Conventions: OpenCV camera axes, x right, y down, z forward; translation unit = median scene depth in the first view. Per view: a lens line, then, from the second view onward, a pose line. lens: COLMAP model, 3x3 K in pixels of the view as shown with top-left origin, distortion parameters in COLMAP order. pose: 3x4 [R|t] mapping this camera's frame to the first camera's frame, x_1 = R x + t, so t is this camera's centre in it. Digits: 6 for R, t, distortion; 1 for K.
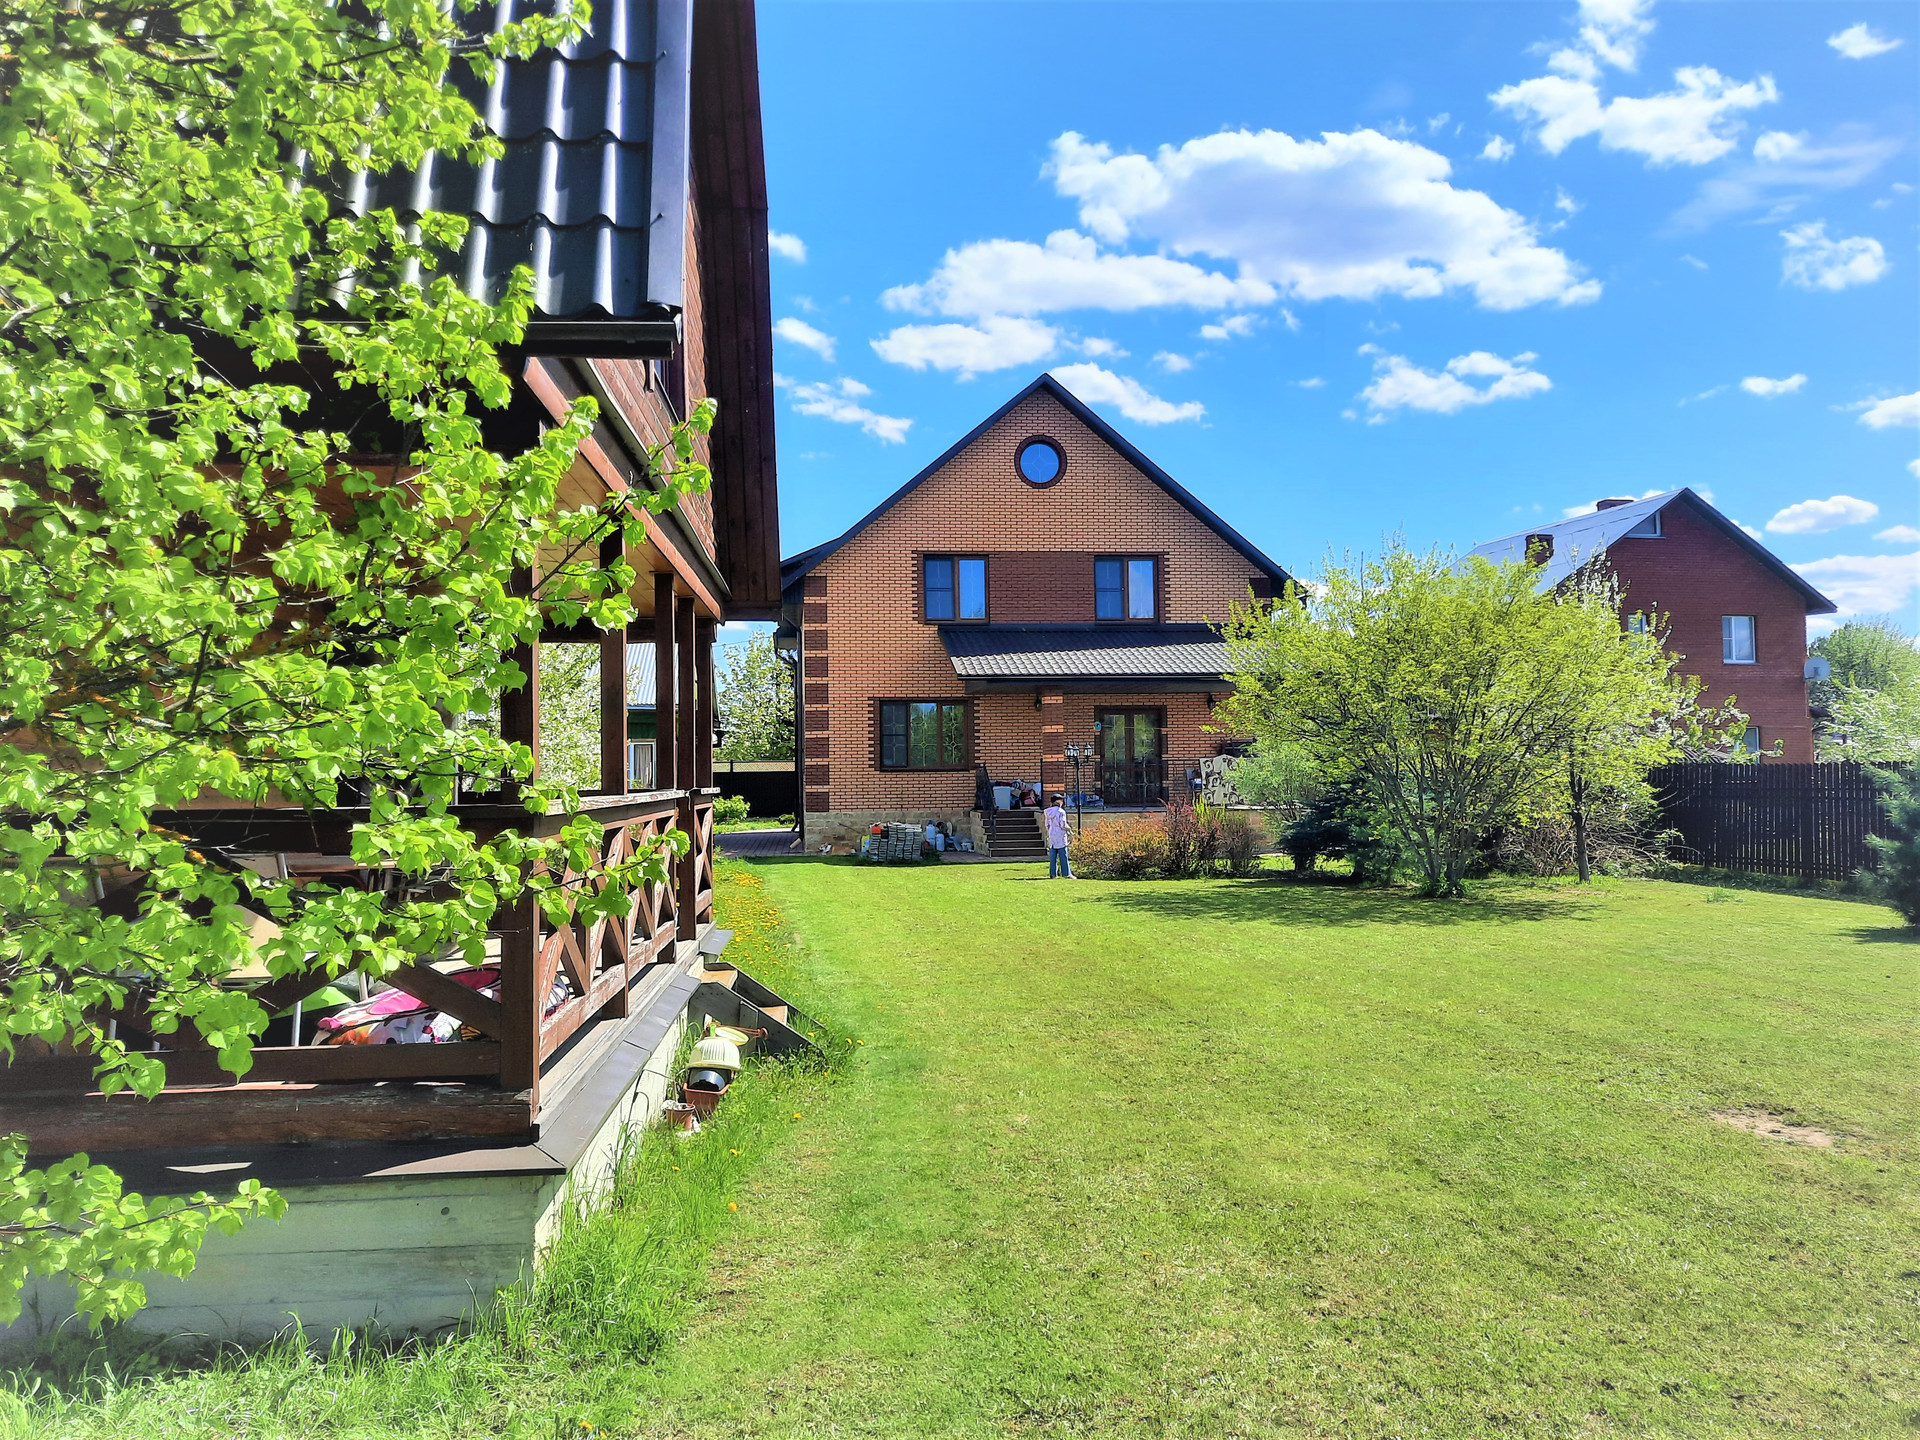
lens RADIAL K [[1425.1, 0, 958.4], [0, 1425.1, 719.6], [0, 0, 1]] dist [0.006849, 0.002959]
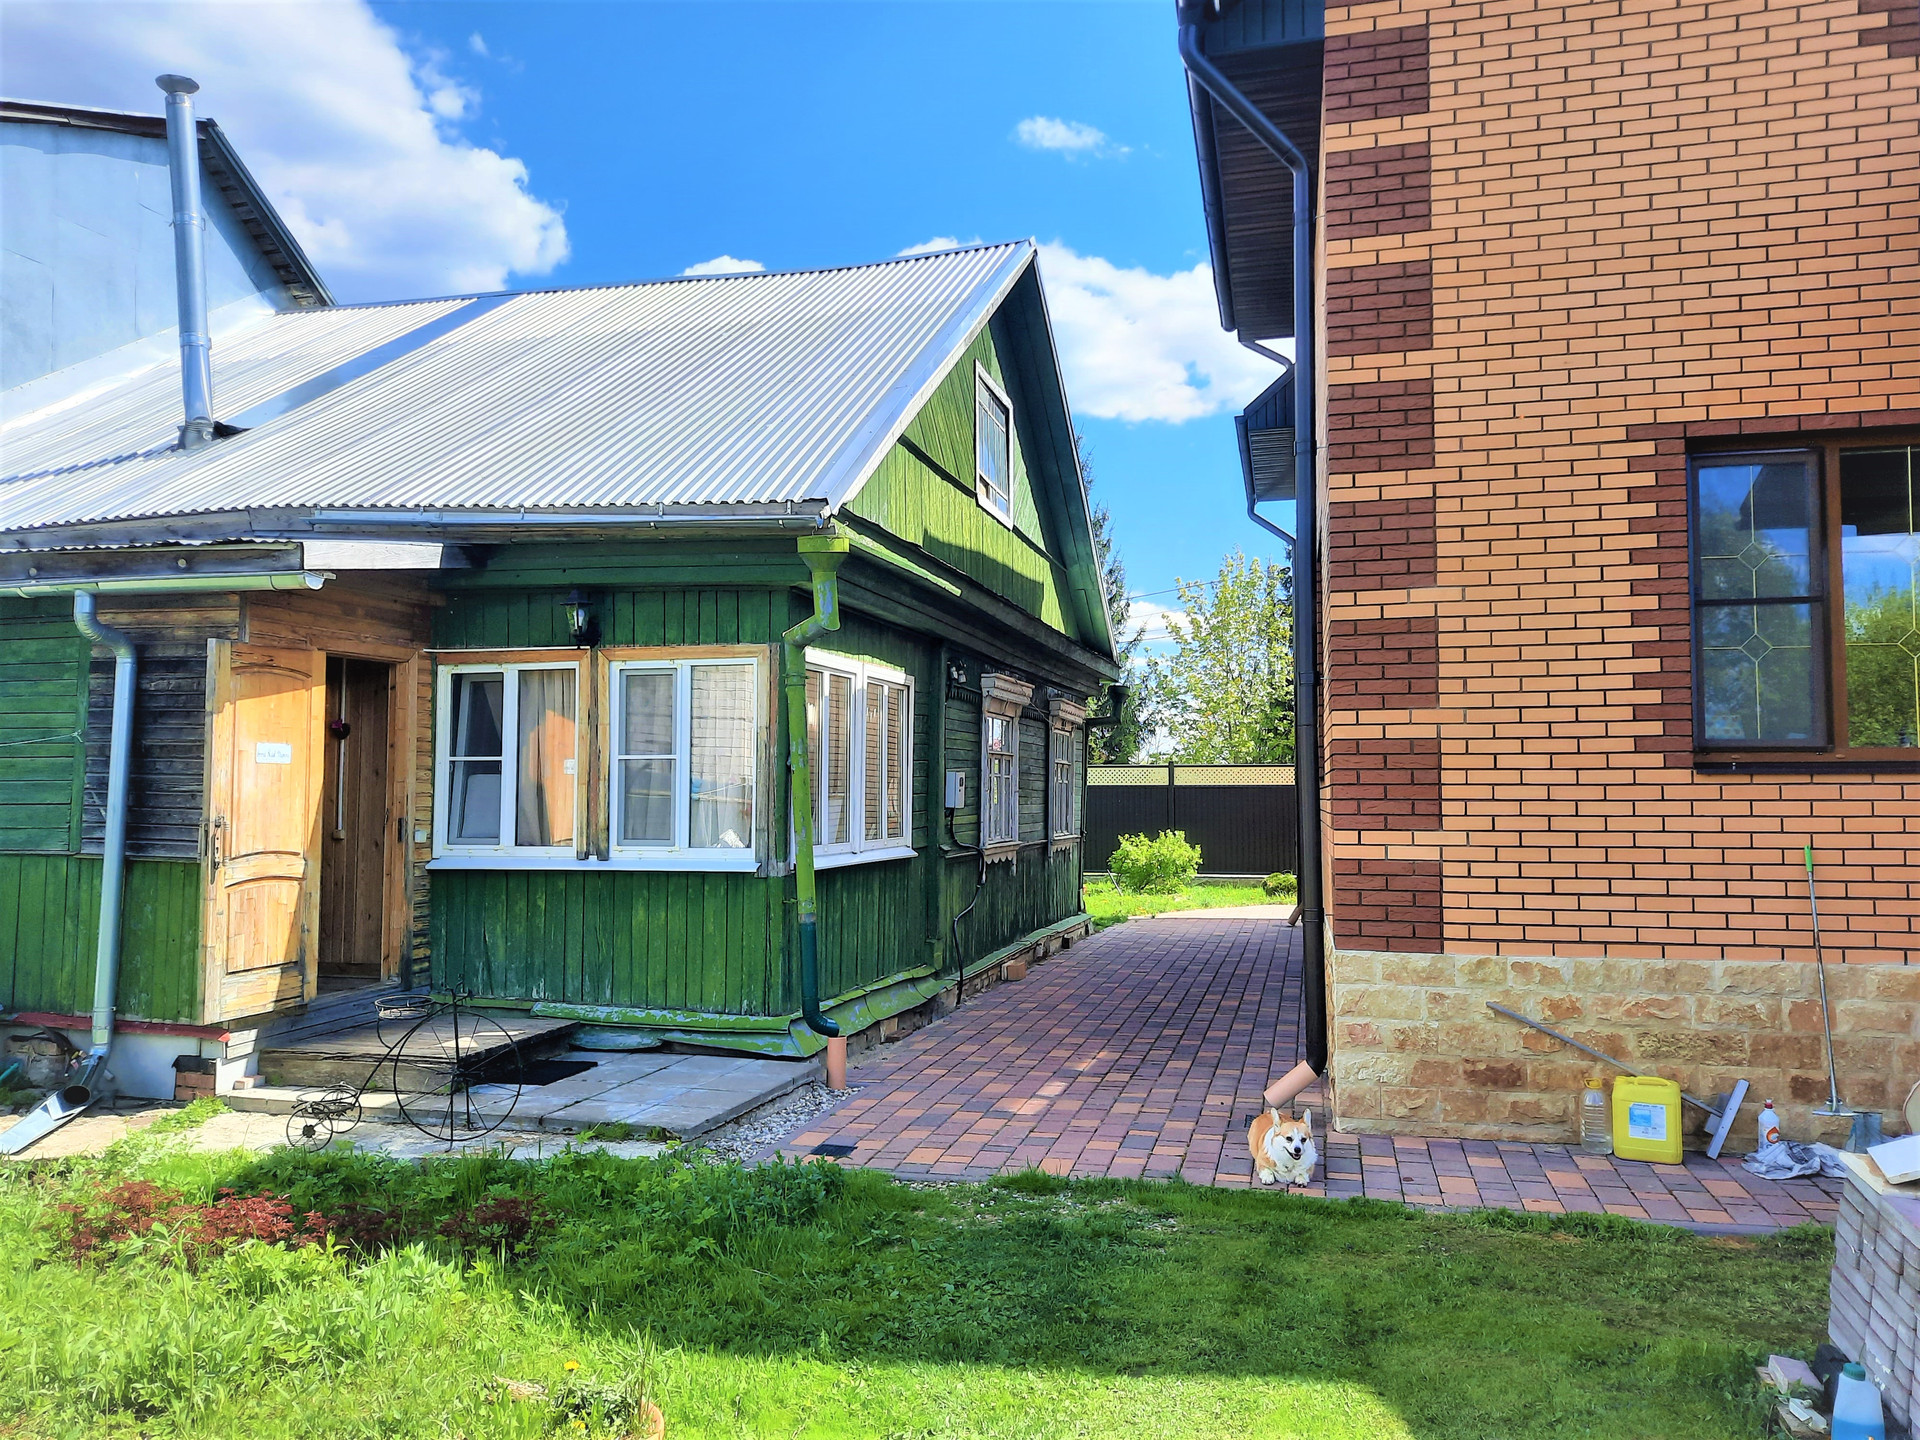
lens RADIAL K [[1425.1, 0, 960.2], [0, 1425.1, 718.7], [0, 0, 1]] dist [0.006849, 0.002959]
pose [[0.939802, 0.003034, -0.341706, -0.084612], [-0.008549, 0.999856, -0.014635, 0.032441], [0.341612, 0.016675, 0.939693, 0.756772]]
